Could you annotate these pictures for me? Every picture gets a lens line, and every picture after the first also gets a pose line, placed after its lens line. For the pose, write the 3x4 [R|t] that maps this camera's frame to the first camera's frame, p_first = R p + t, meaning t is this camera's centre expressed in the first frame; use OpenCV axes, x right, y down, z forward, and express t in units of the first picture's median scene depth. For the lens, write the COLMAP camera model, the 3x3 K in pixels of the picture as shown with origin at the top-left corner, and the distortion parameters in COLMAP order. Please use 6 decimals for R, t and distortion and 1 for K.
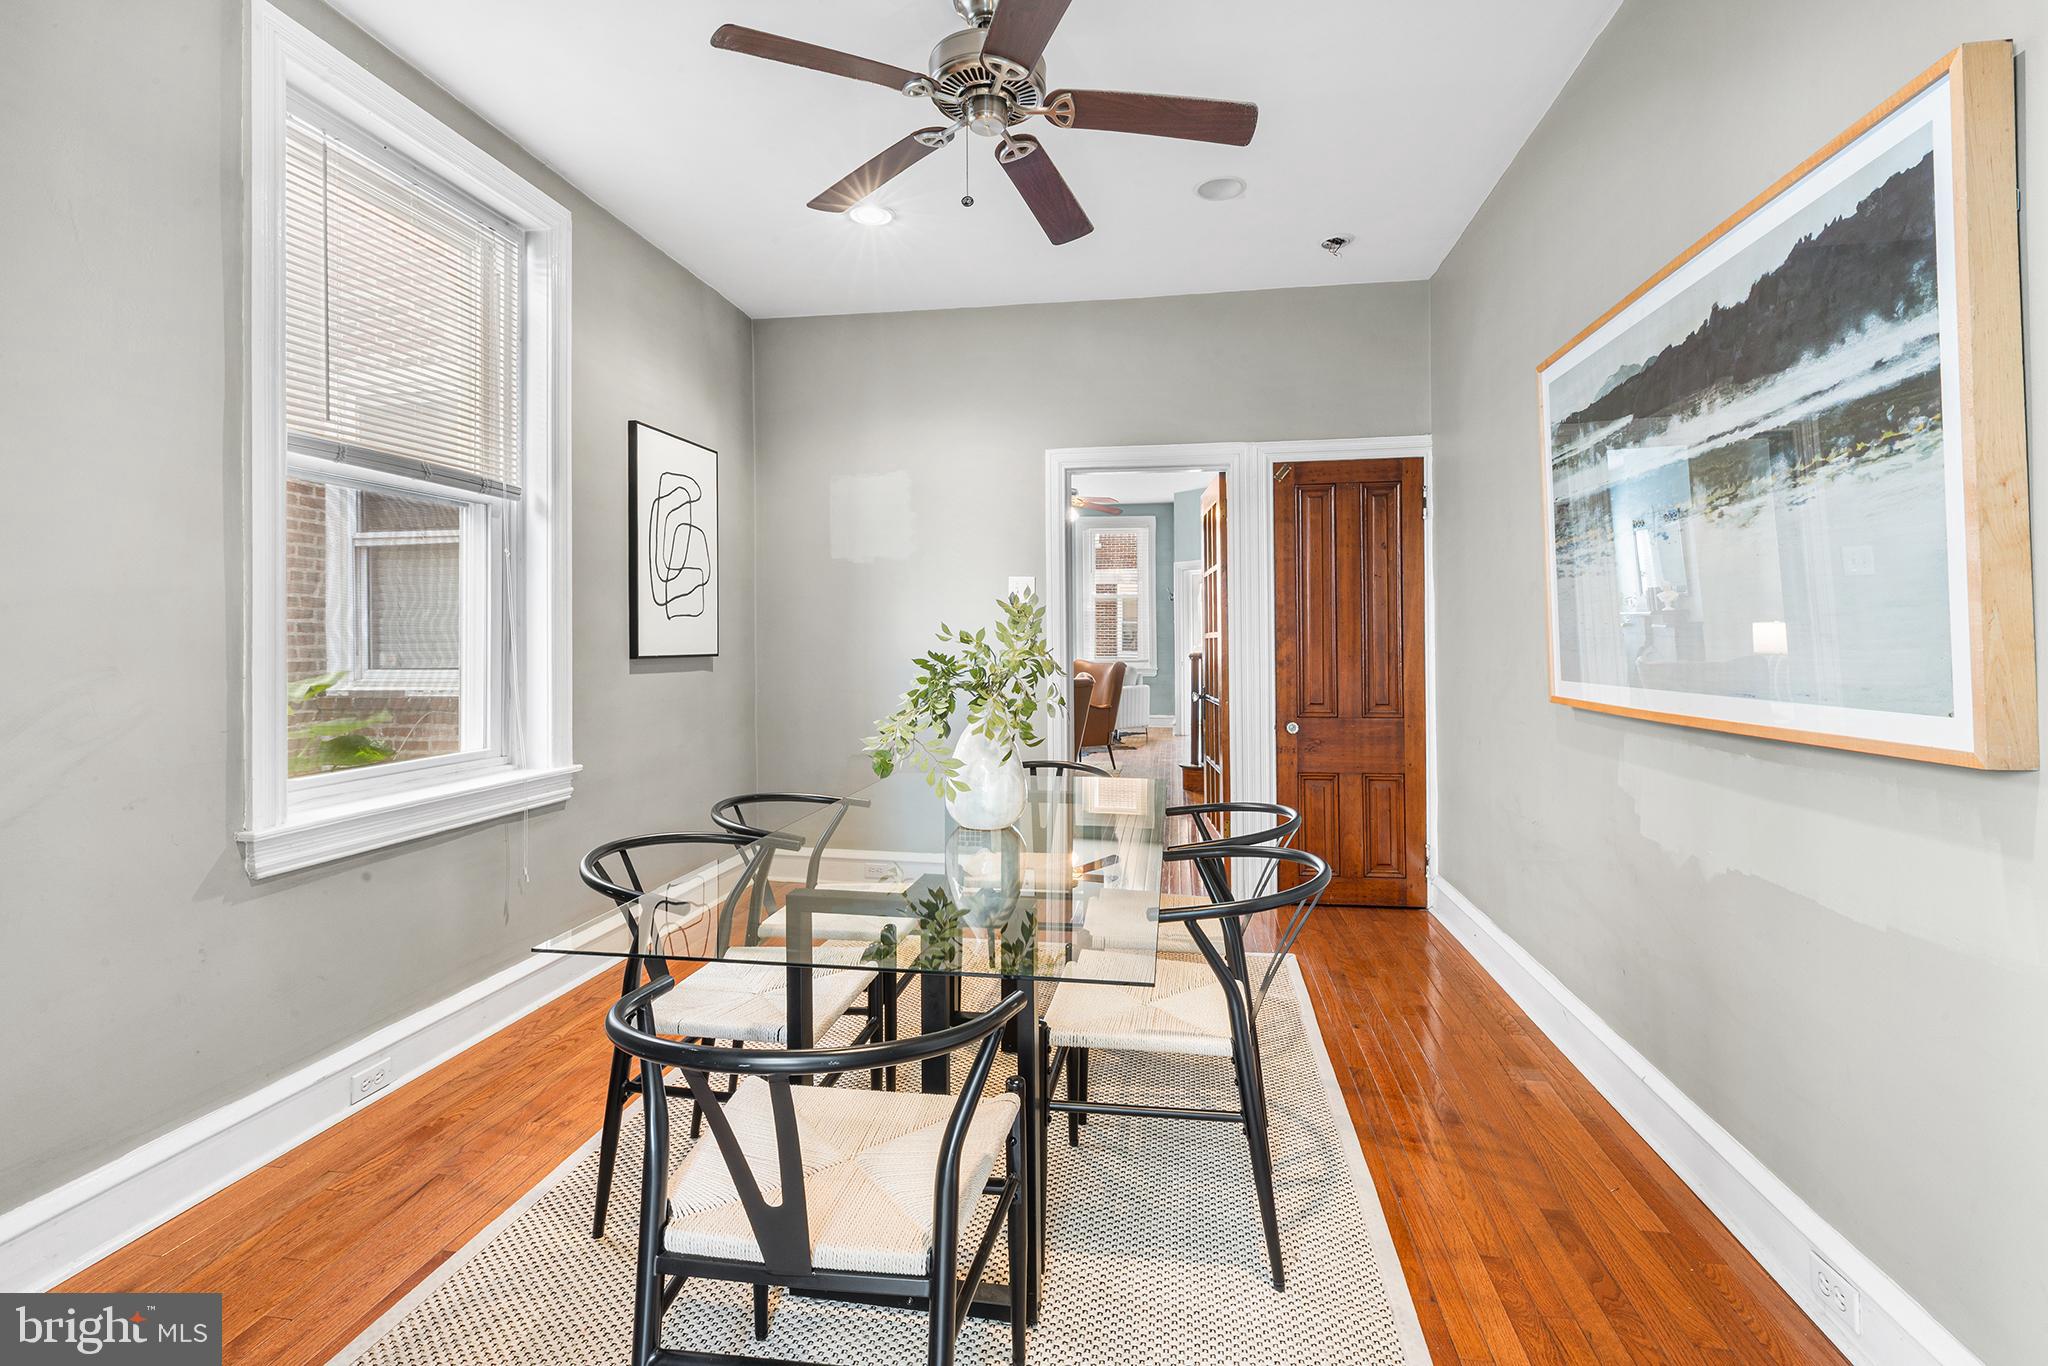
lens RADIAL K [[920.8, 0, 1030.0], [0, 920.8, 661.3], [0, 0, 1]] dist [0.001303, 0.000016]
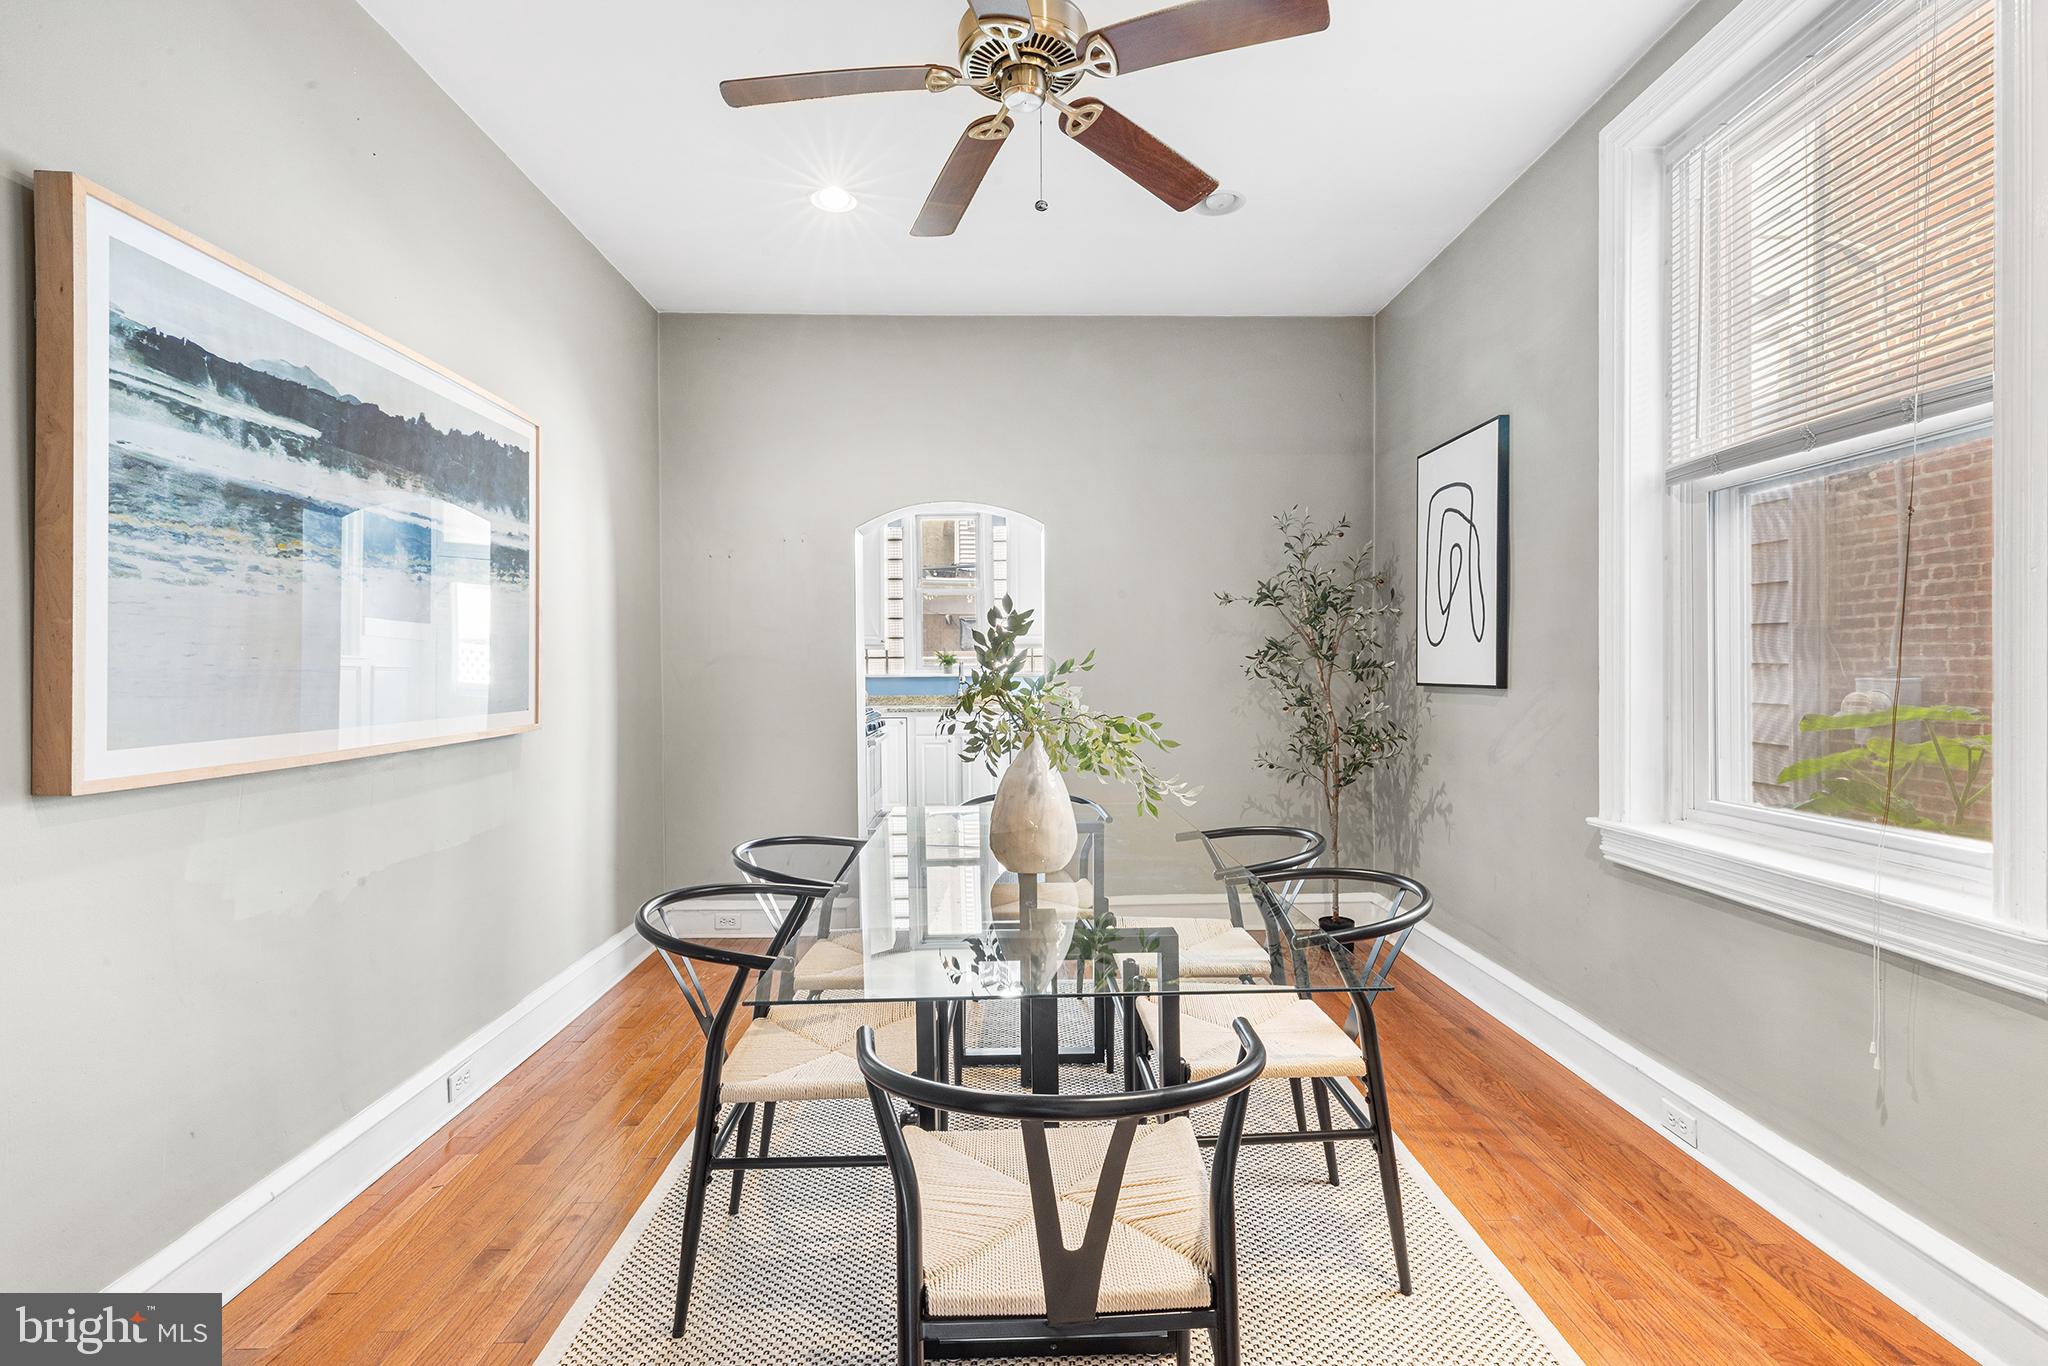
lens RADIAL K [[920.8, 0, 1030.0], [0, 920.8, 661.3], [0, 0, 1]] dist [0.001303, 0.000016]
pose [[-0.981110, 0.010909, -0.193143, 0.185593], [0.007537, 0.999806, 0.018185, -0.067684], [0.193304, 0.016386, -0.981002, 2.641483]]
